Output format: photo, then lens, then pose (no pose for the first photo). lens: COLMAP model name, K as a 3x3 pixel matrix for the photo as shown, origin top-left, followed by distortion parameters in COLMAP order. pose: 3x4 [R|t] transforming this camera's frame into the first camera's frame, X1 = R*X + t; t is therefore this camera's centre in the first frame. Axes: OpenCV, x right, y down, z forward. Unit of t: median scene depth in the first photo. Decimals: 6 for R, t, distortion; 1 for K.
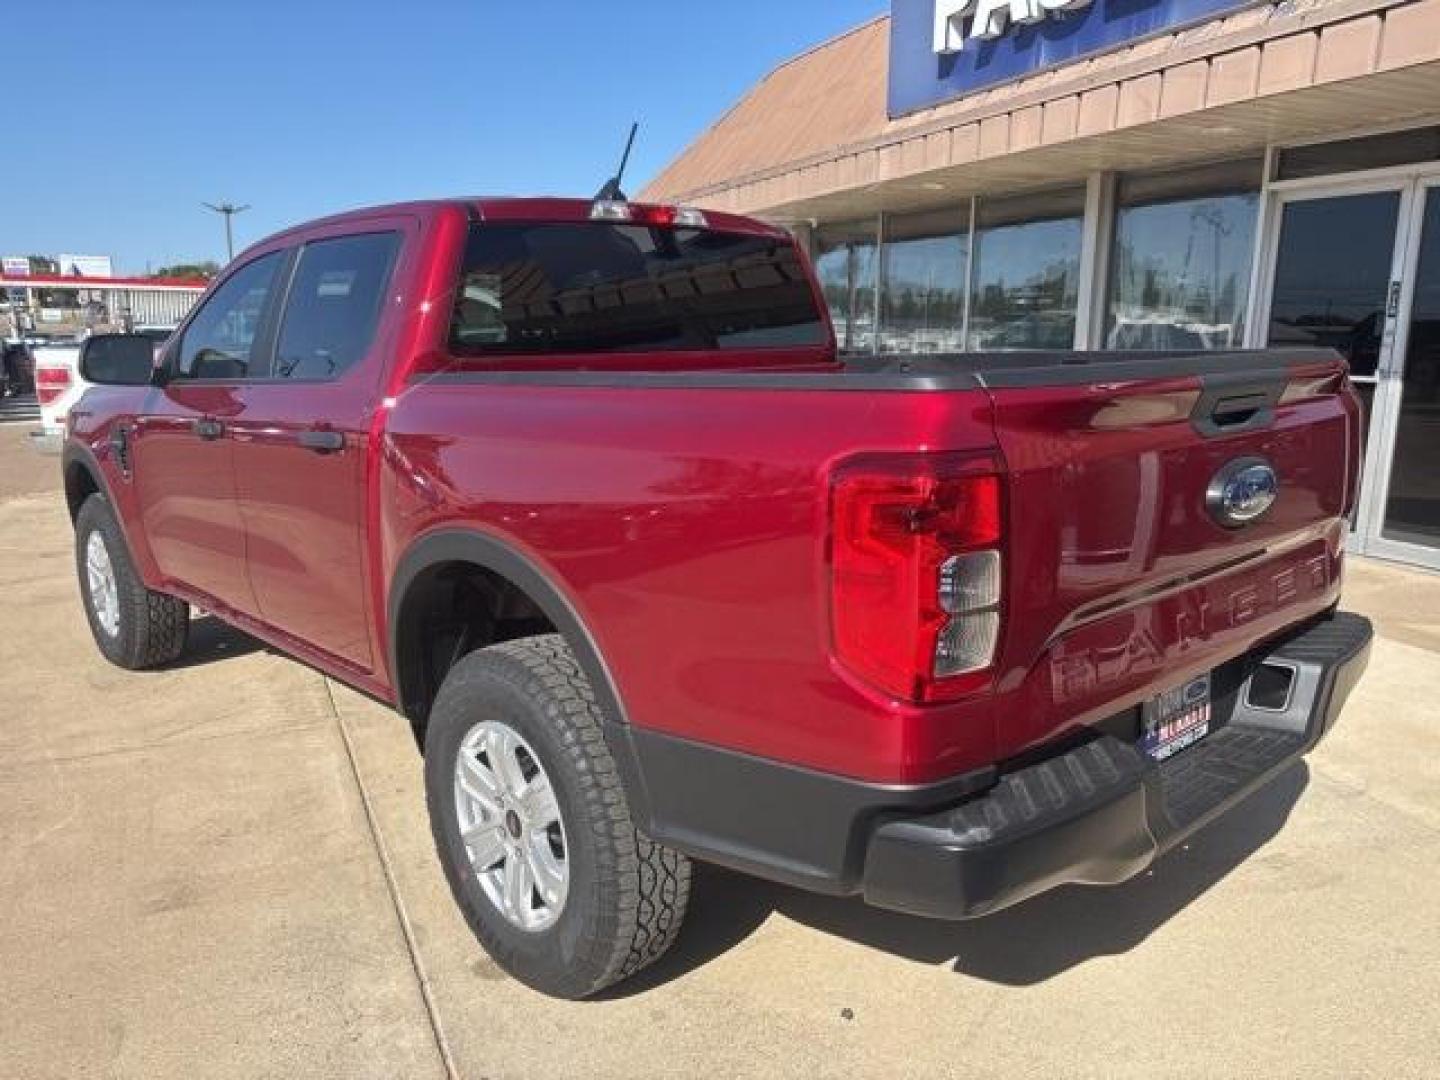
lens RADIAL K [[1095.1, 0, 720.0], [0, 1095.1, 540.0], [0, 0, 1]] dist [0.036190, -0.031391]
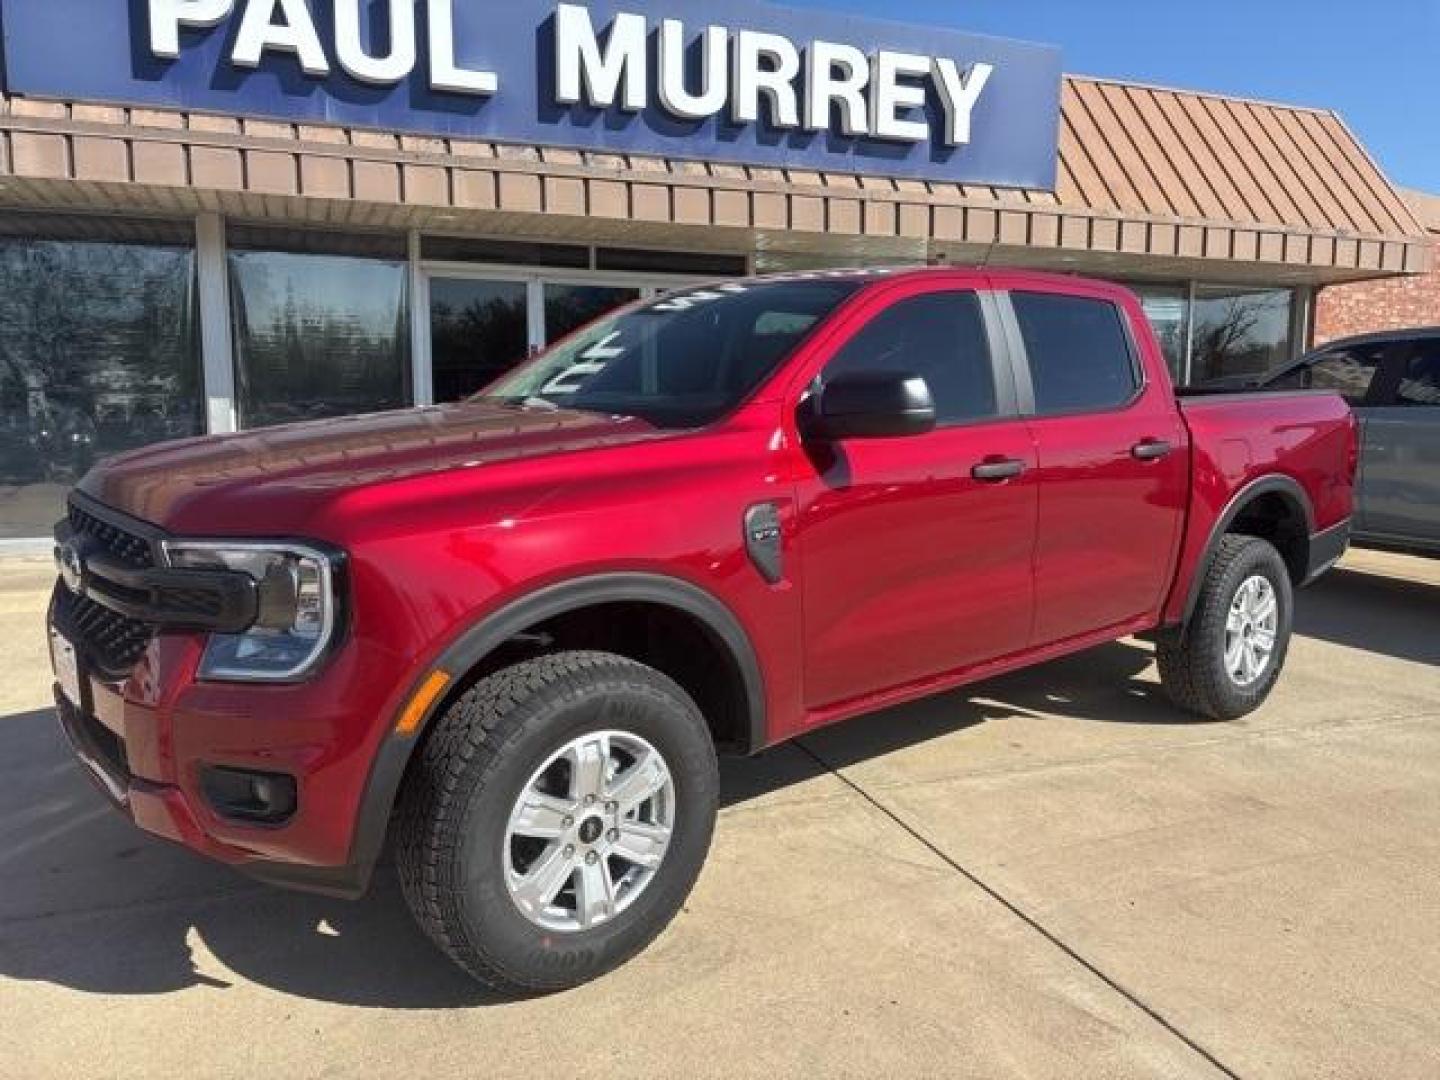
lens RADIAL K [[1095.1, 0, 720.0], [0, 1095.1, 540.0], [0, 0, 1]] dist [0.036190, -0.031391]
pose [[0.041850, -0.140276, 0.989228, -1.035376], [0.177166, 0.975447, 0.130827, -0.155525], [-0.983291, 0.169782, 0.065675, 0.857509]]
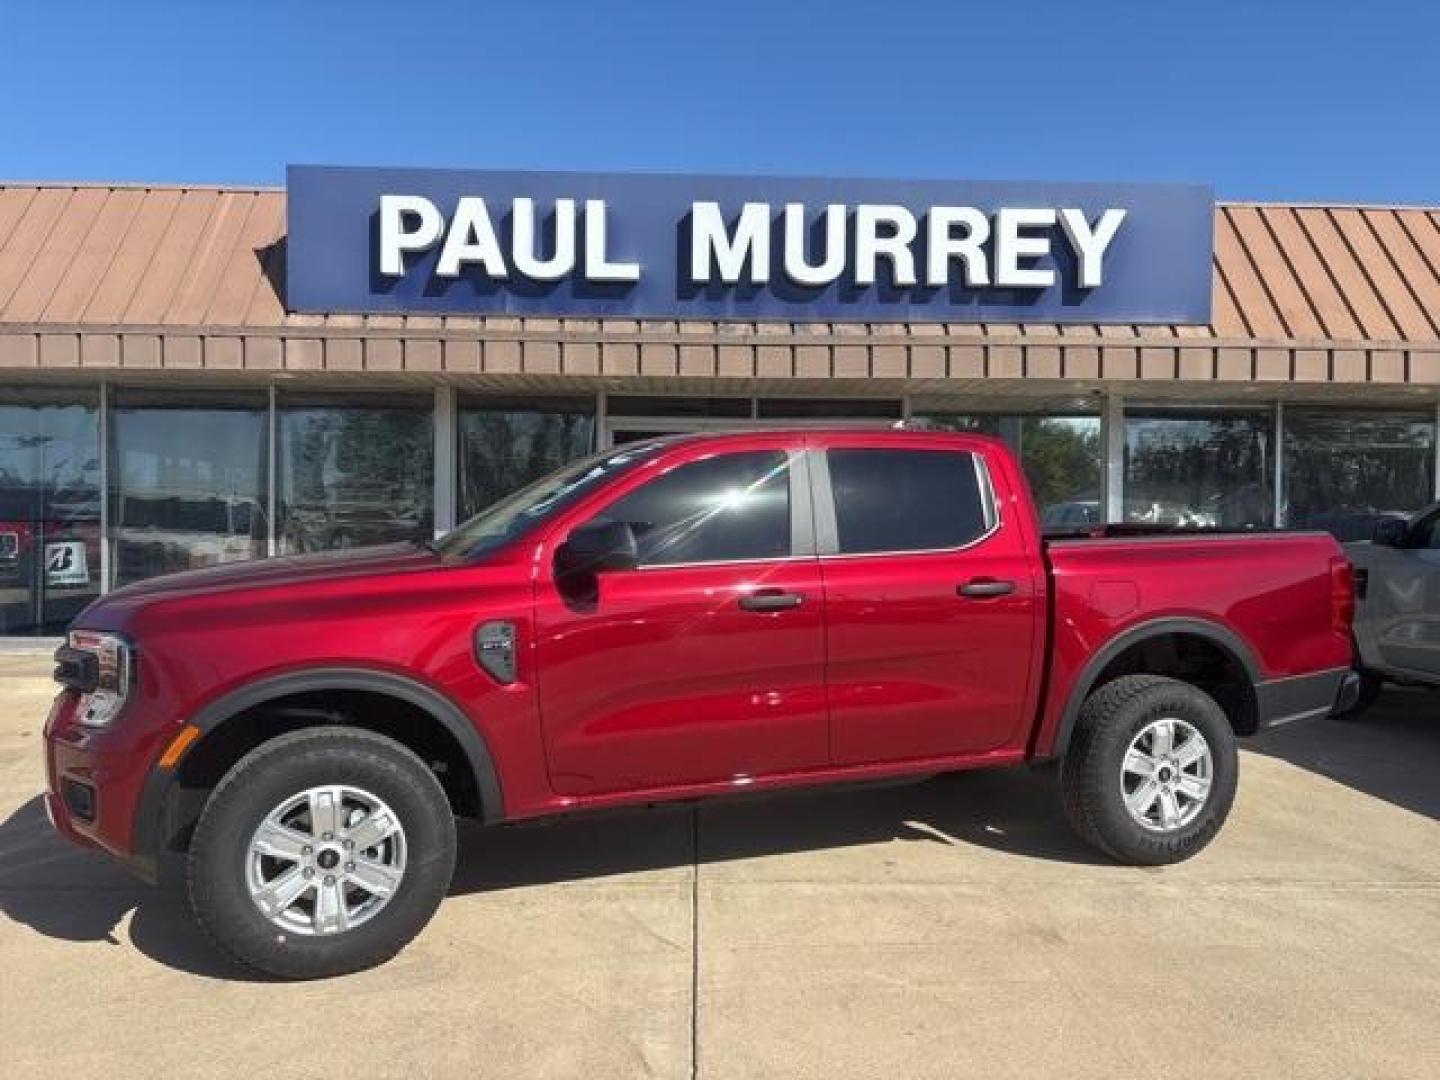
lens RADIAL K [[1106.6, 0, 720.0], [0, 1106.6, 540.0], [0, 0, 1]] dist [0.076270, -0.110676]
pose [[0.383195, -0.023304, 0.923374, -1.103282], [0.166065, 0.985130, -0.044053, -0.092360], [-0.908617, 0.170221, 0.381367, 0.435712]]
